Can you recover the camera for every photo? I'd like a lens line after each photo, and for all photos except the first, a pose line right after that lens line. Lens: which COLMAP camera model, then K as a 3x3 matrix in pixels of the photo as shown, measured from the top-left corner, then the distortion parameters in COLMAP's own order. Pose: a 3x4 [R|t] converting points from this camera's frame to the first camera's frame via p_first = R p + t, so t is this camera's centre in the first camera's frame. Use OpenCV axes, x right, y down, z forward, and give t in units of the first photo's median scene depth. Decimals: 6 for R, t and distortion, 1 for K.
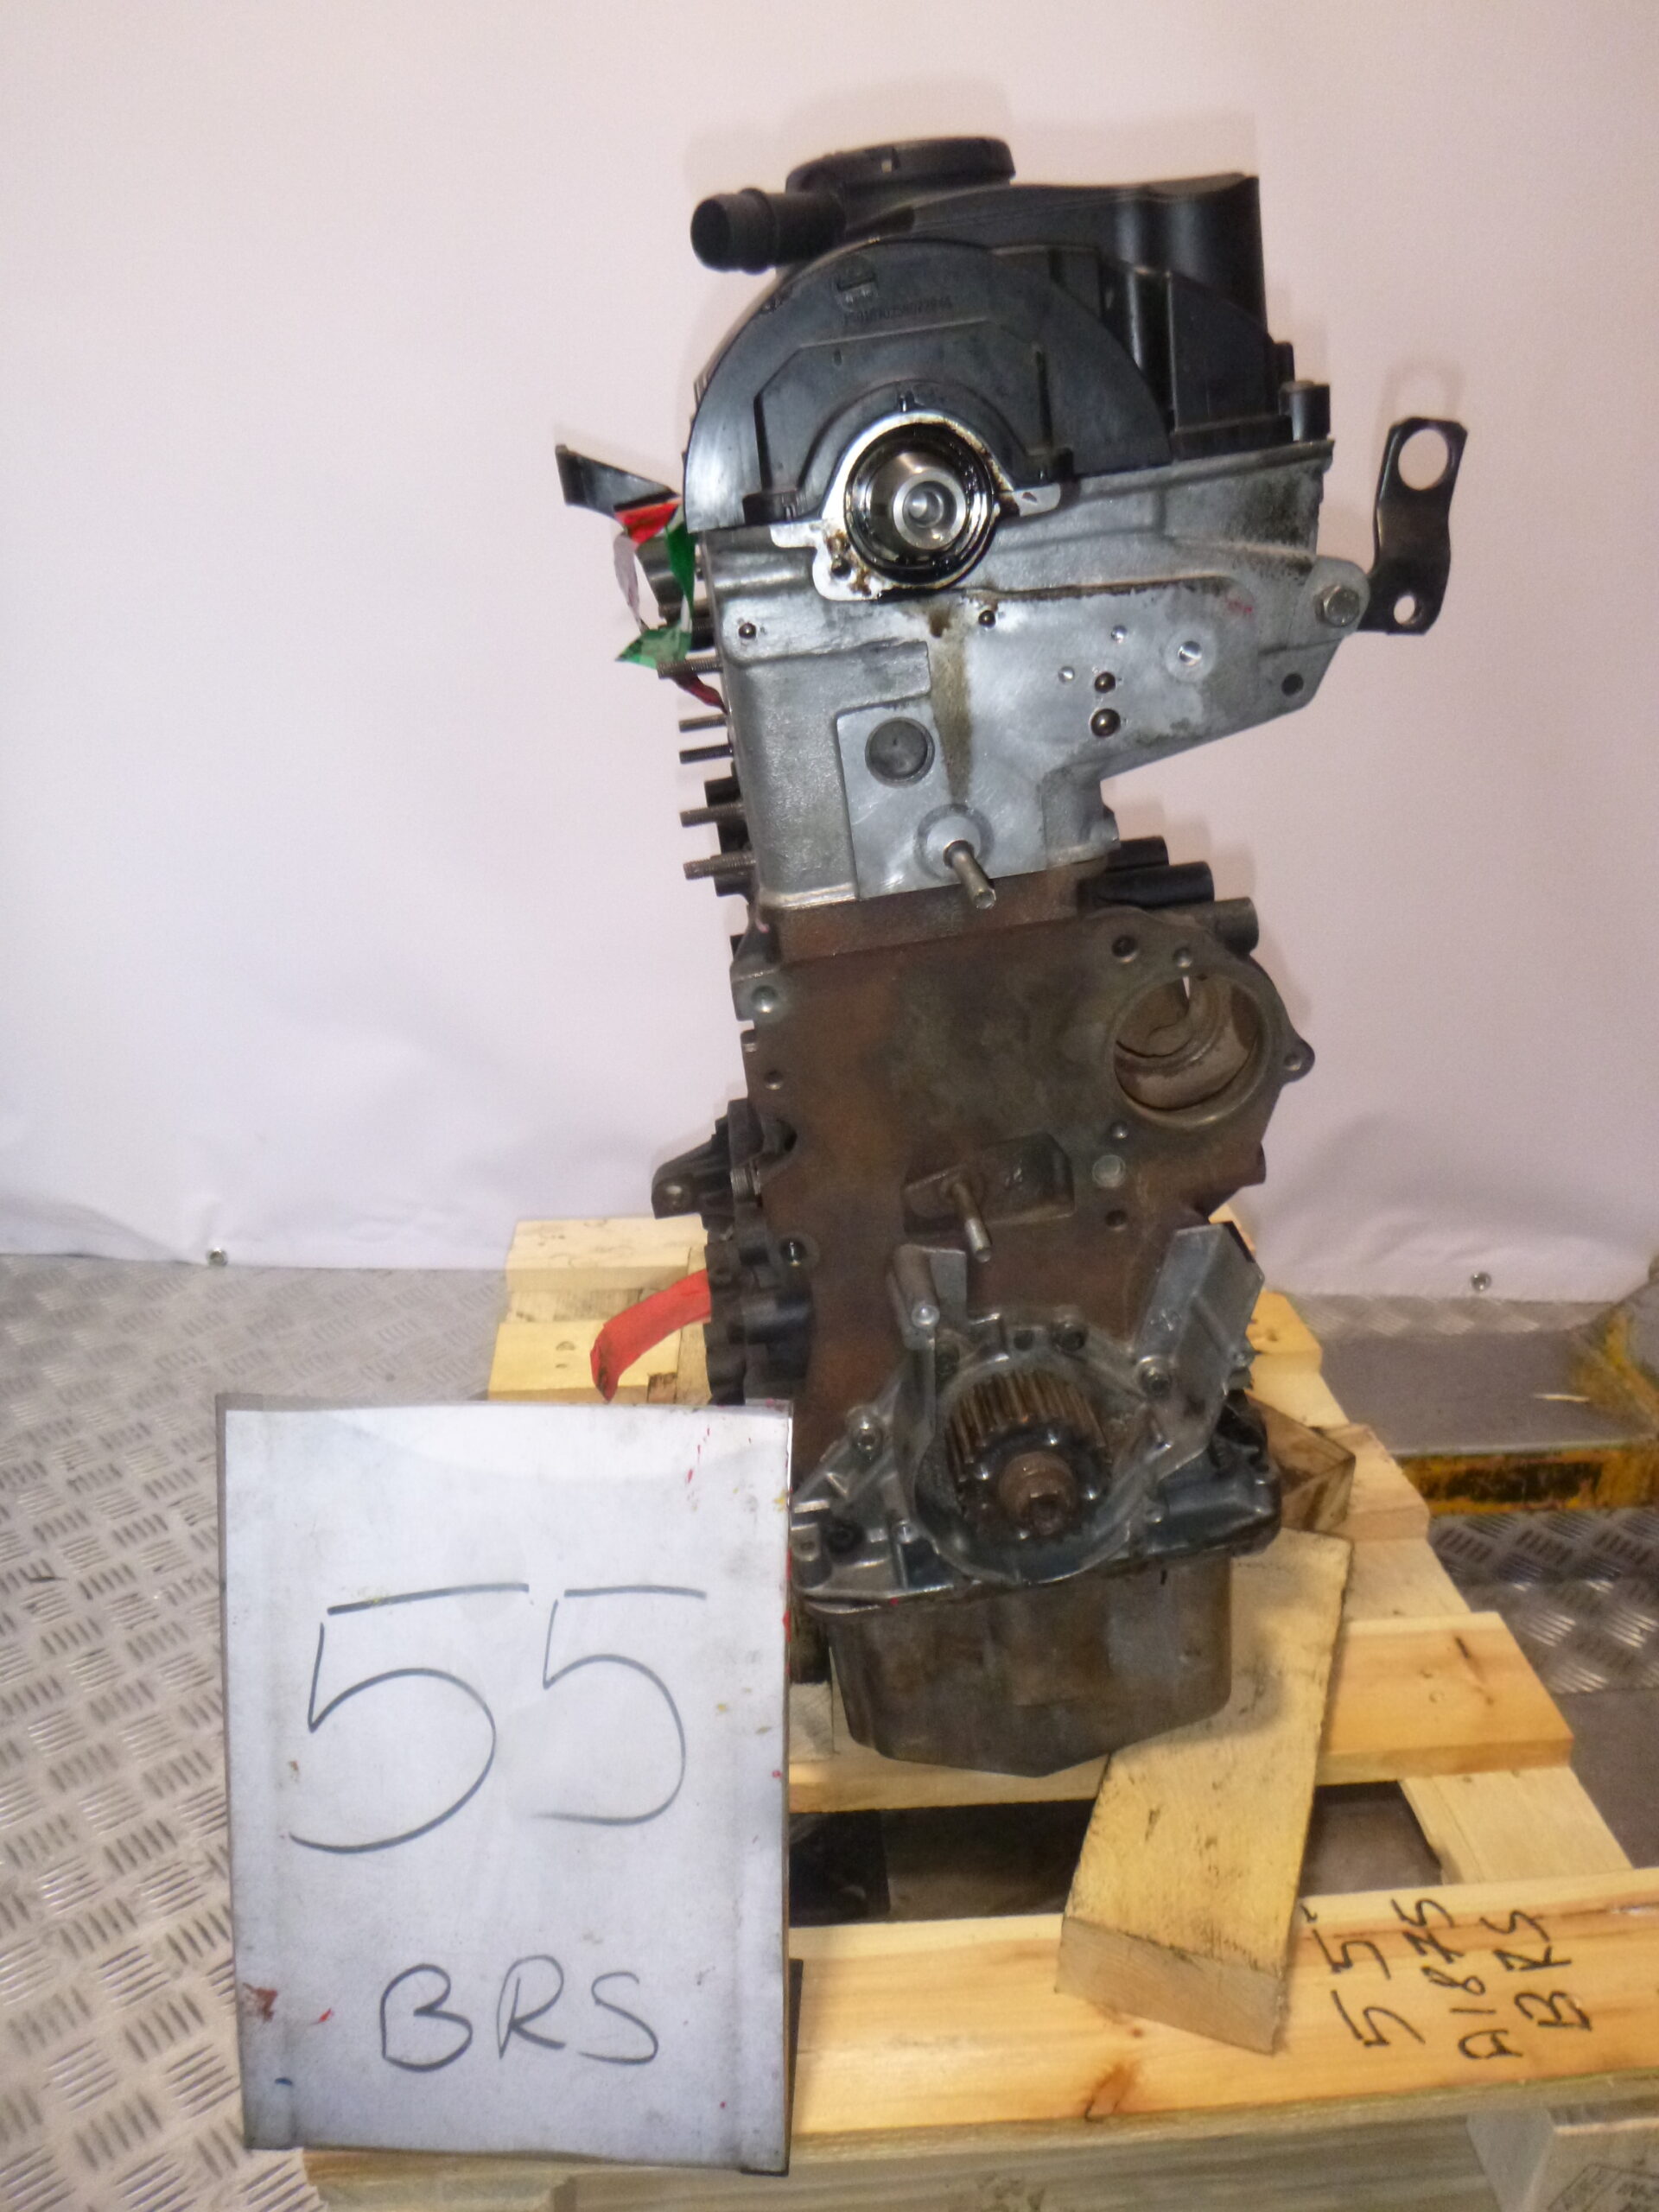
lens RADIAL K [[1727.4, 0, 831.1], [0, 1727.4, 981.3], [0, 0, 1]] dist [-0.072099, 0.020564]
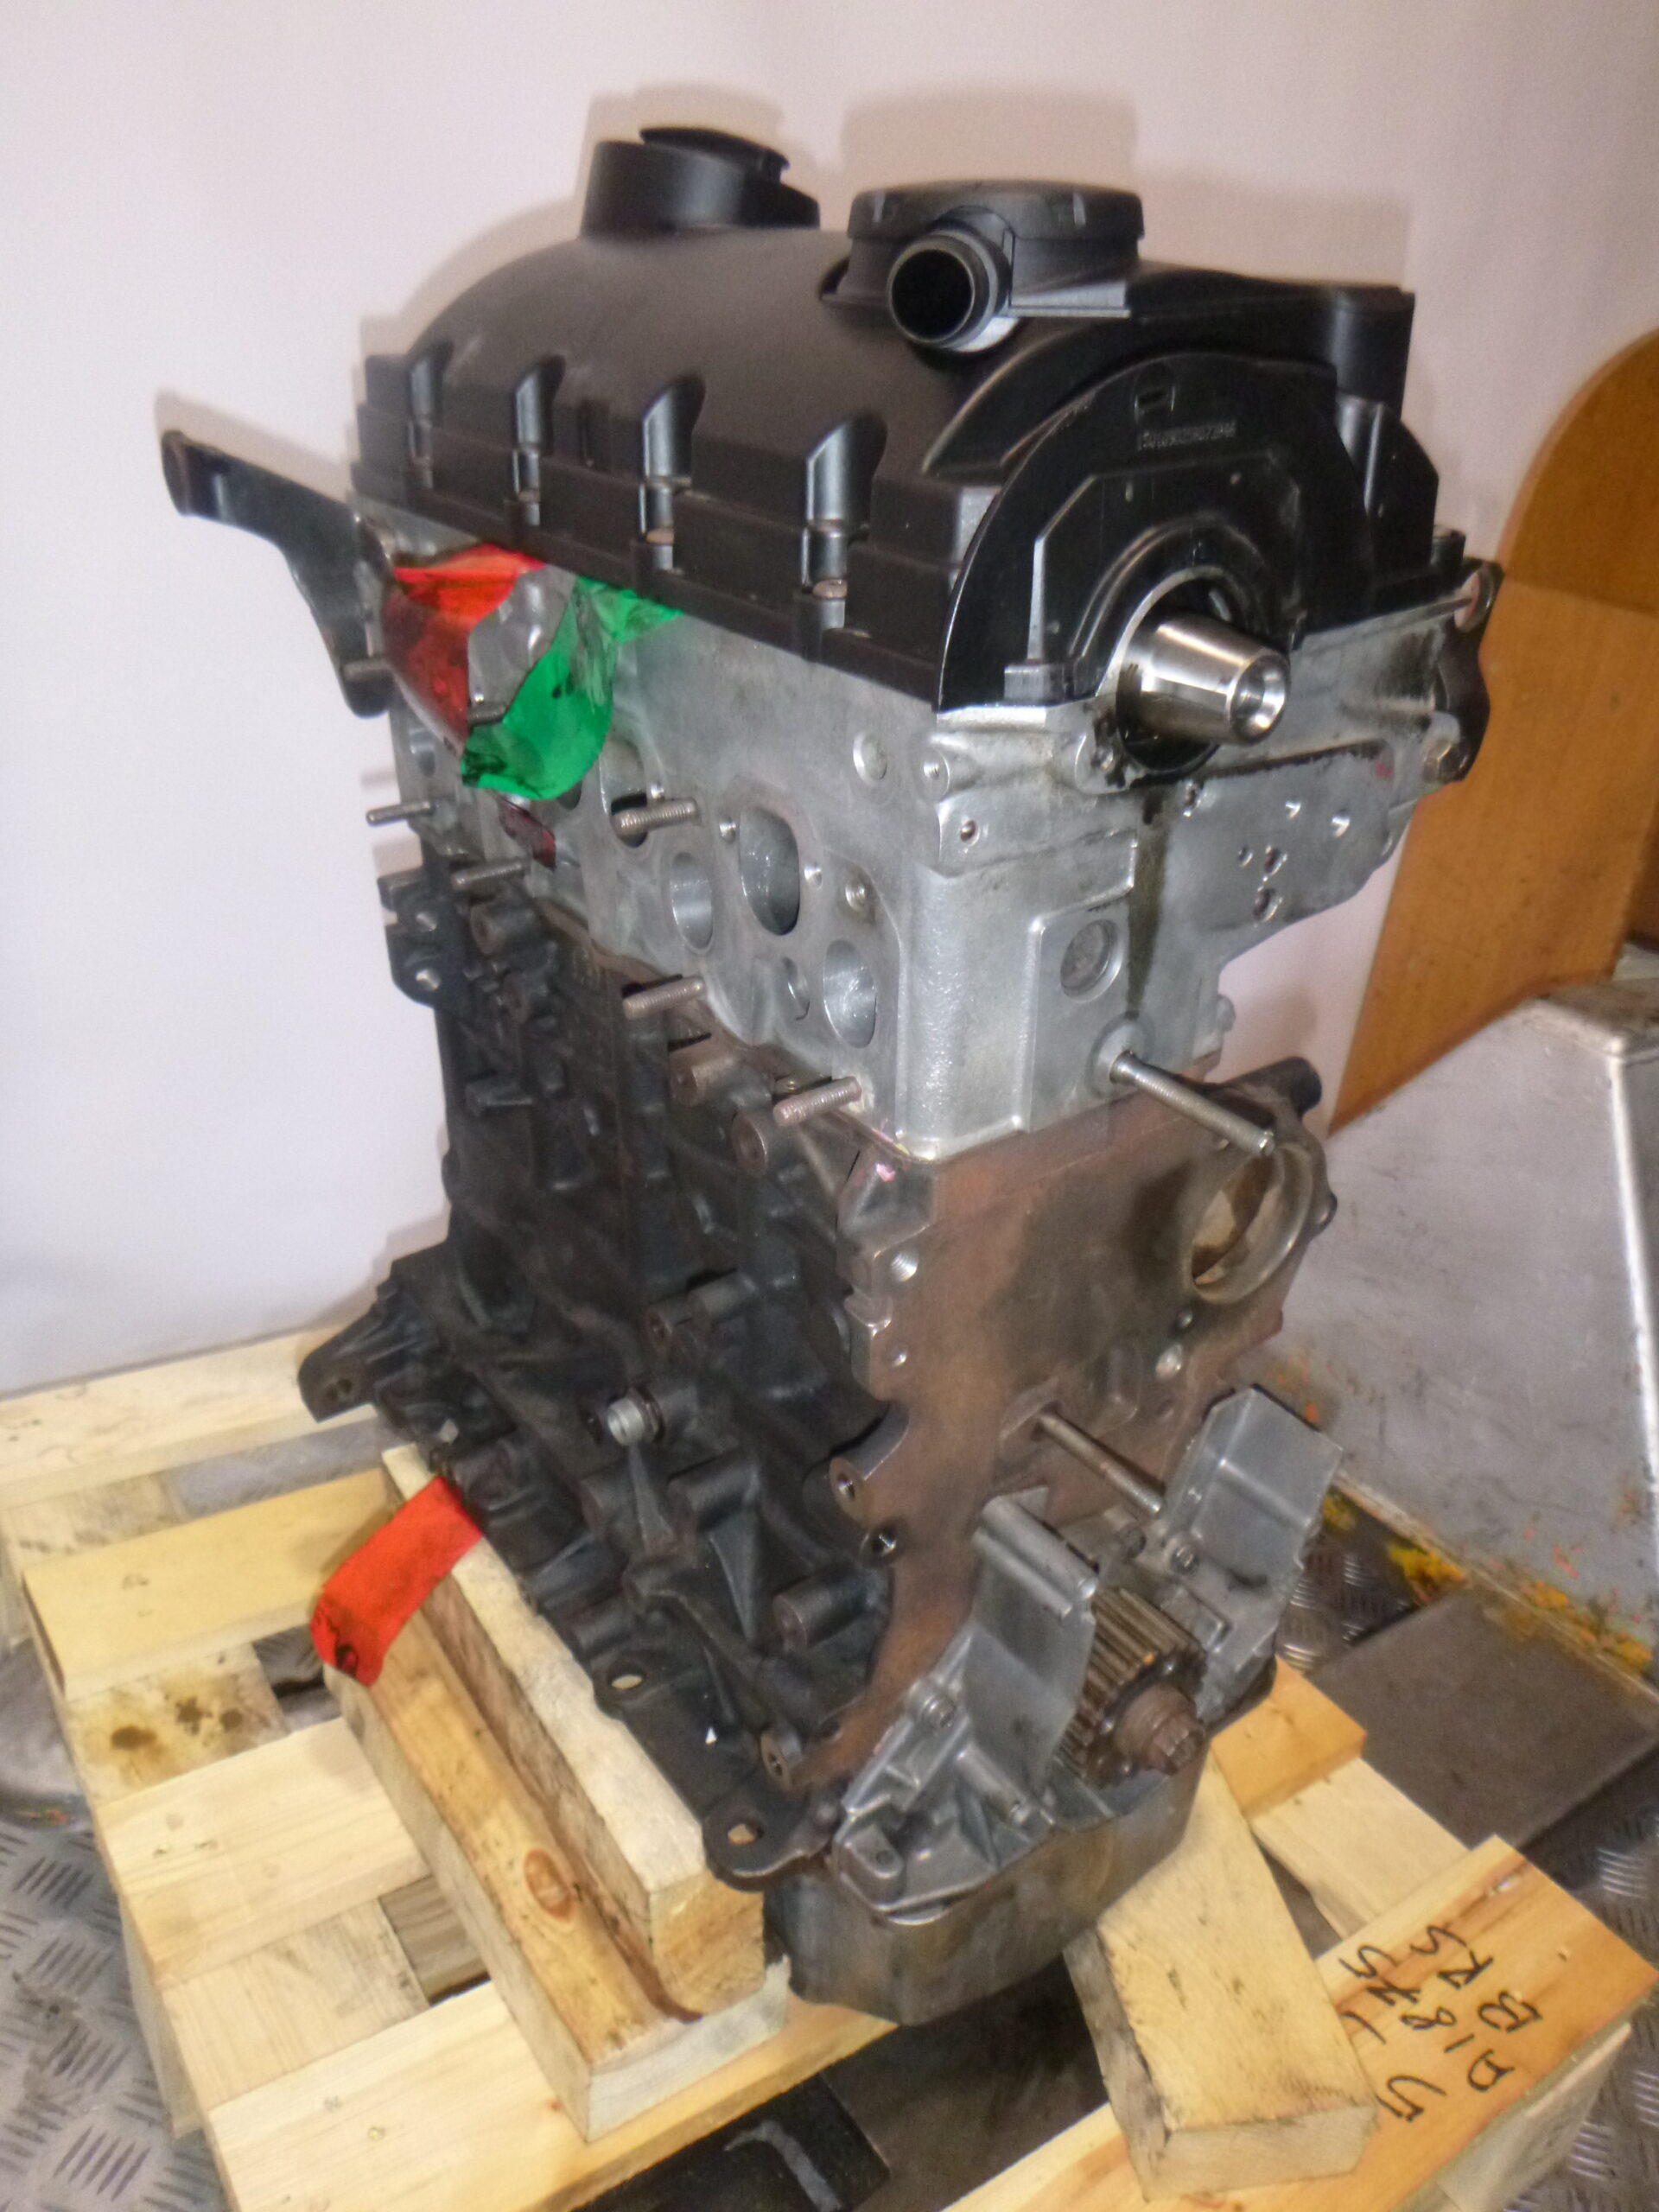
lens RADIAL K [[1727.4, 0, 831.1], [0, 1727.4, 981.3], [0, 0, 1]] dist [-0.072099, 0.020564]
pose [[0.842802, -0.101429, 0.528580, -0.444544], [0.059168, 0.993590, 0.096318, -0.186392], [-0.534962, -0.049902, 0.843401, 0.333933]]
